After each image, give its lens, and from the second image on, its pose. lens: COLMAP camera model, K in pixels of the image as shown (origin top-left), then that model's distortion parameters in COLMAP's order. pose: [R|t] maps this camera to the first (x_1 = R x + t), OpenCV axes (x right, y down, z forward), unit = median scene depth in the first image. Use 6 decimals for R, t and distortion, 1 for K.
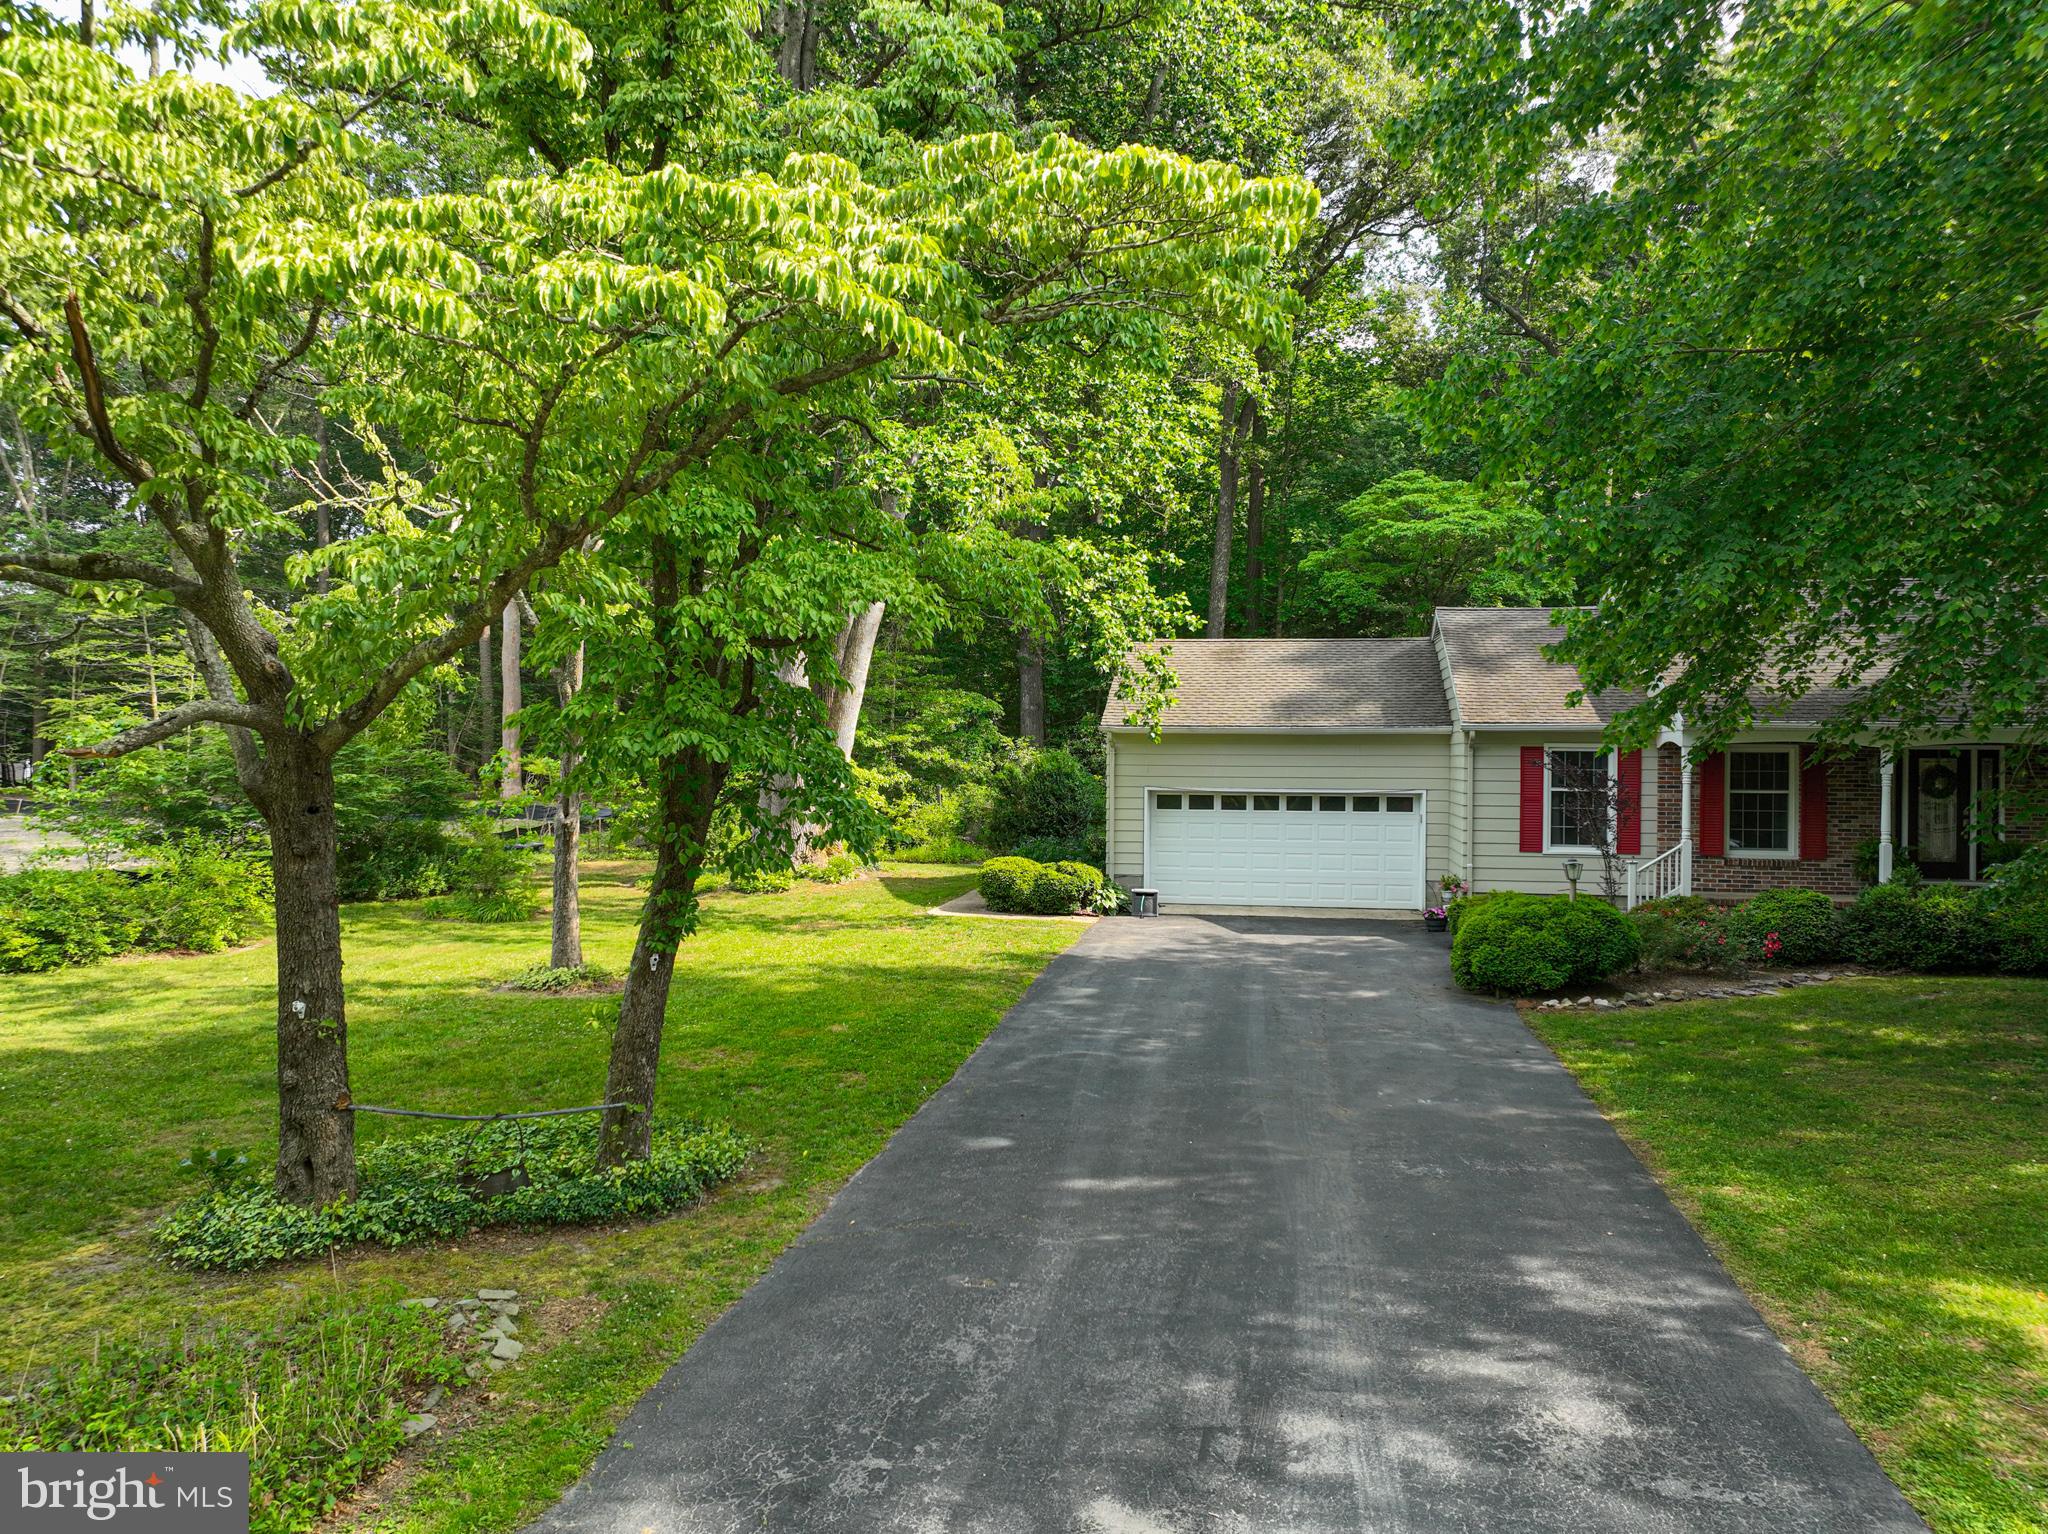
lens RADIAL K [[1430.1, 0, 1024.0], [0, 1430.1, 767.0], [0, 0, 1]] dist [0.001166, 0.008603]
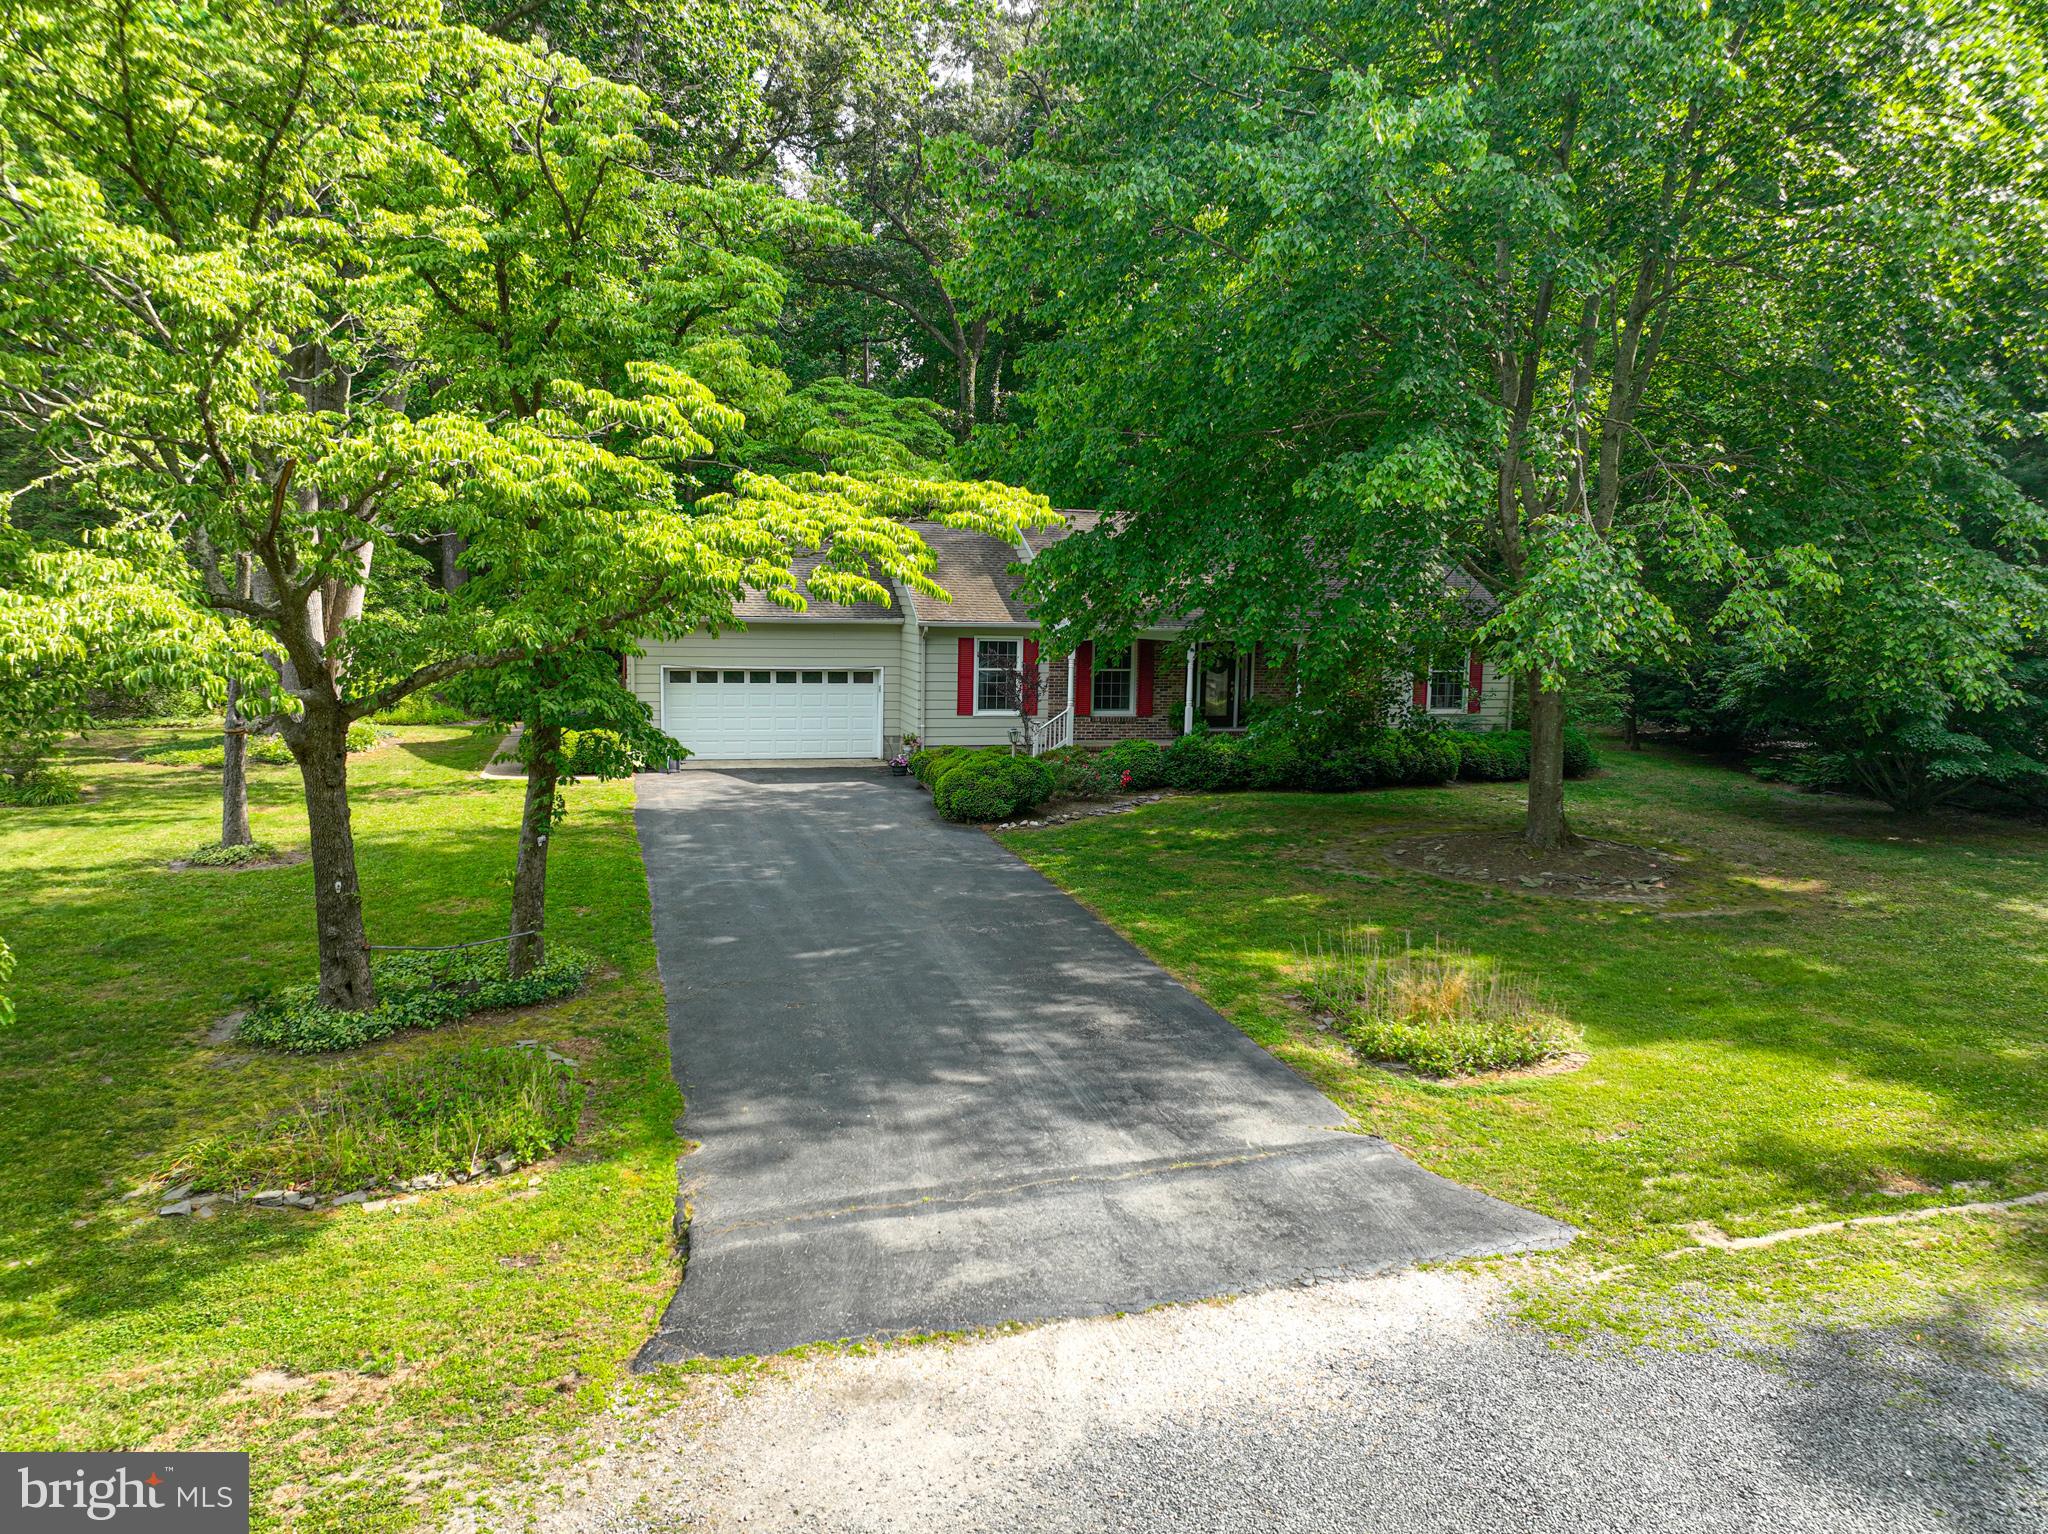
lens RADIAL K [[1399.1, 0, 1012.5], [0, 1399.1, 777.5], [0, 0, 1]] dist [-0.009556, 0.027049]
pose [[0.903529, -0.043625, 0.426301, -0.315342], [-0.011593, 0.991952, 0.126082, -0.089829], [-0.428371, -0.118861, 0.895751, -0.396442]]
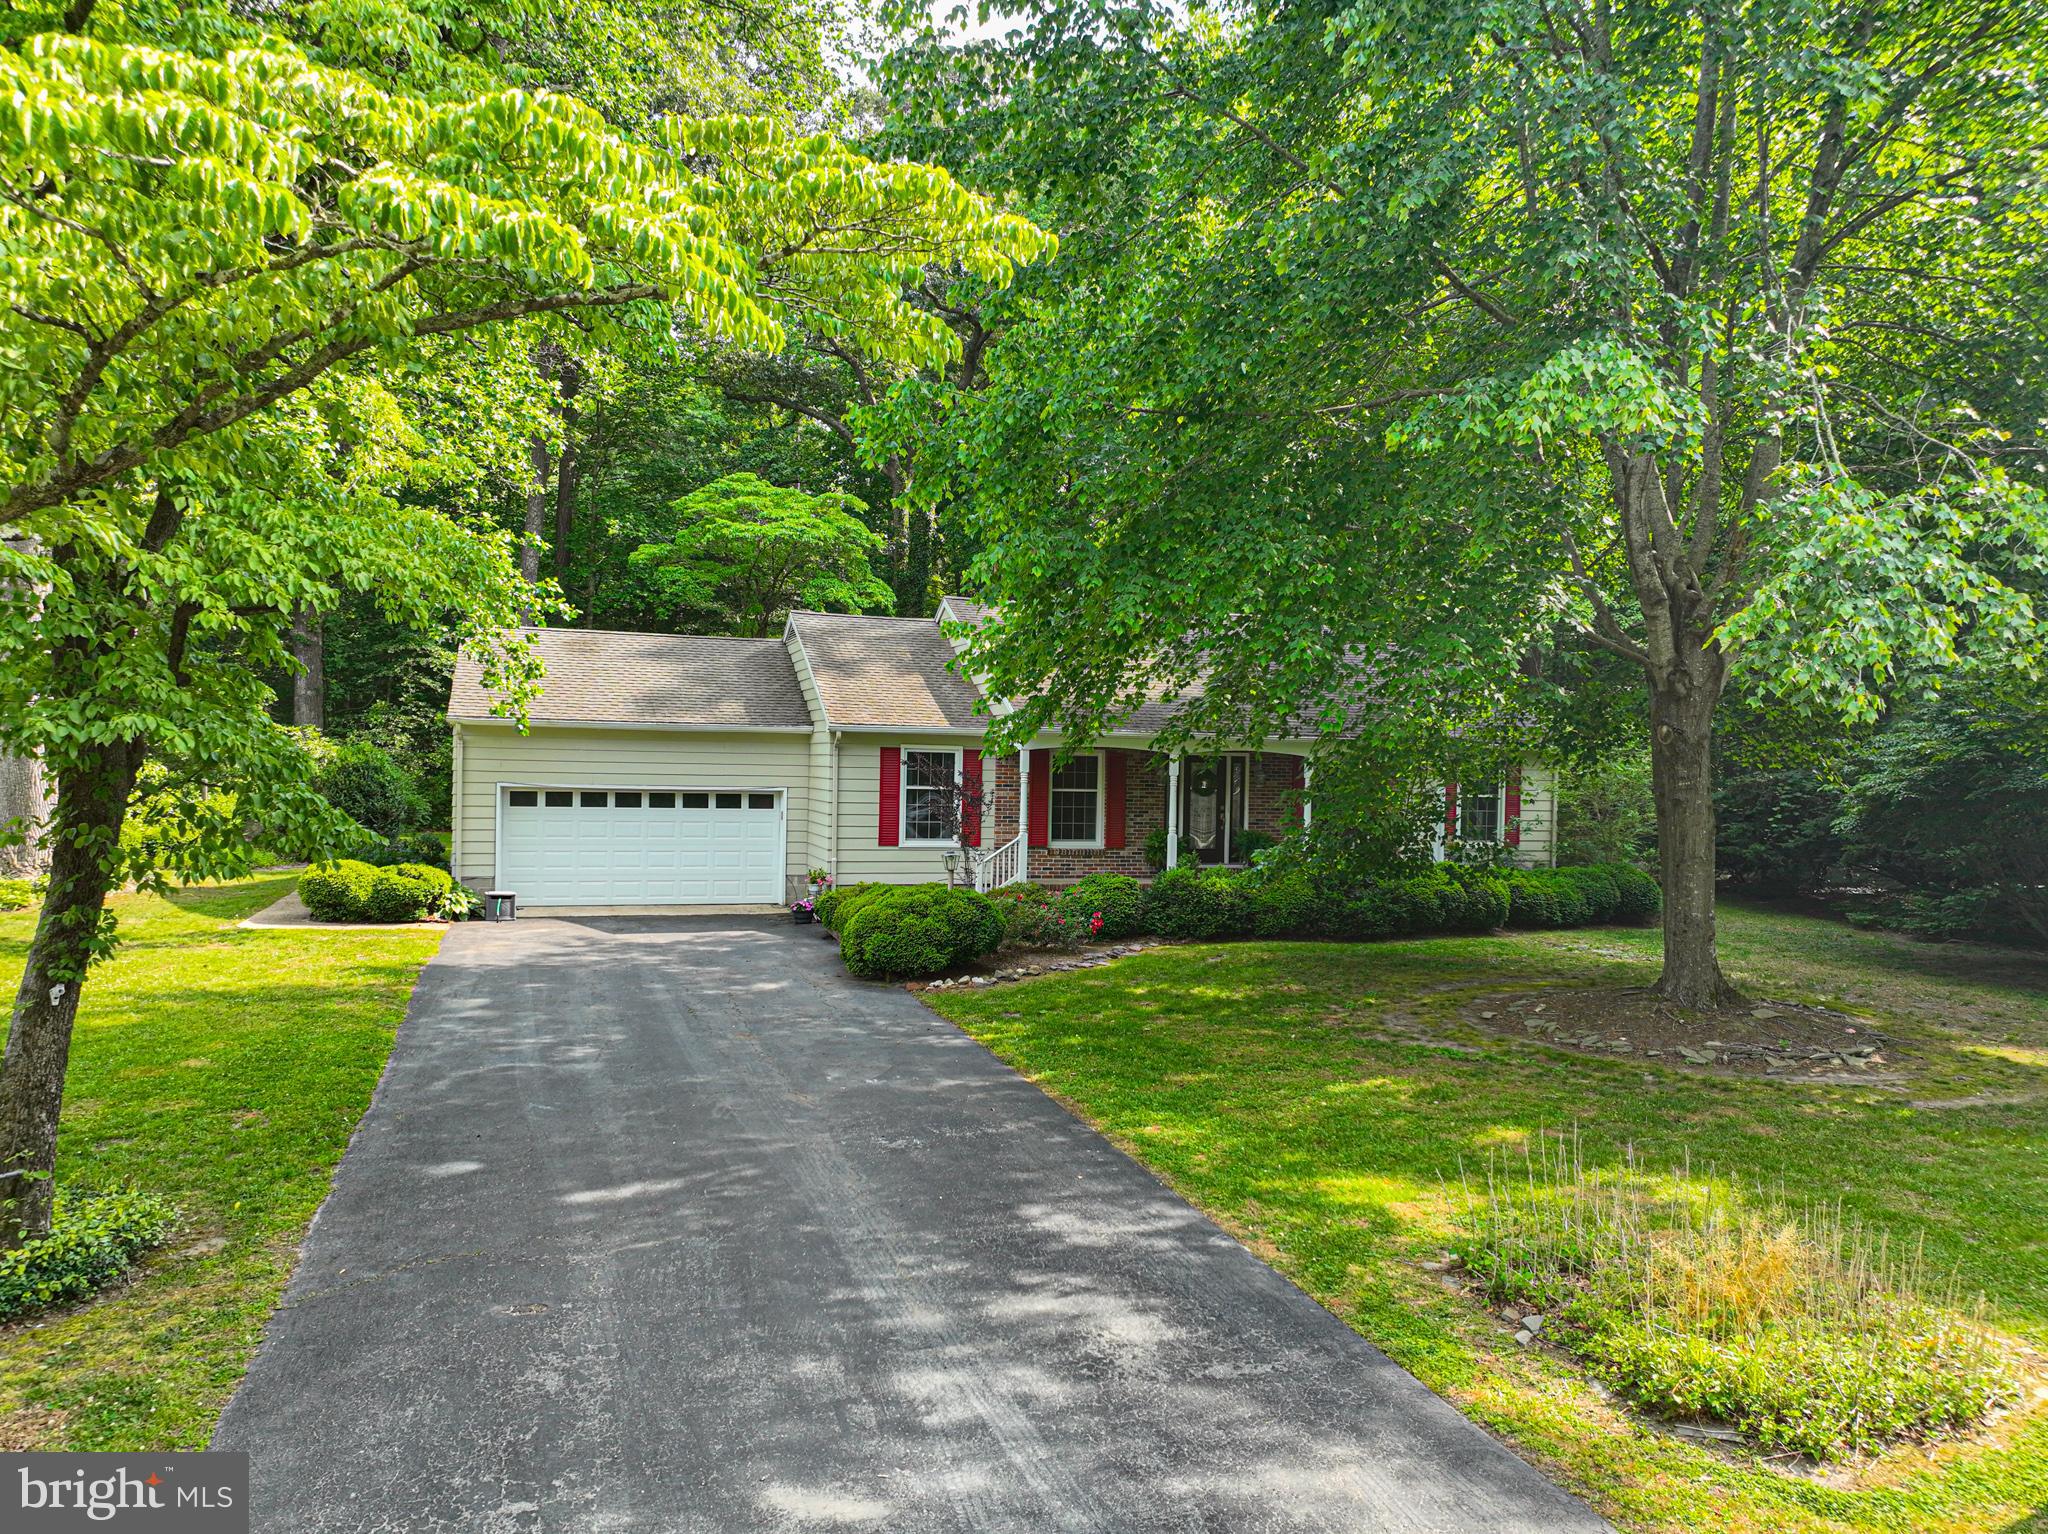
lens RADIAL K [[1436.4, 0, 1021.0], [0, 1436.4, 793.3], [0, 0, 1]] dist [-0.006232, 0.019804]
pose [[0.881944, 0.002048, 0.471351, -0.115469], [-0.011648, 0.999780, 0.017452, 0.000462], [-0.471211, -0.020882, 0.881773, 0.013491]]
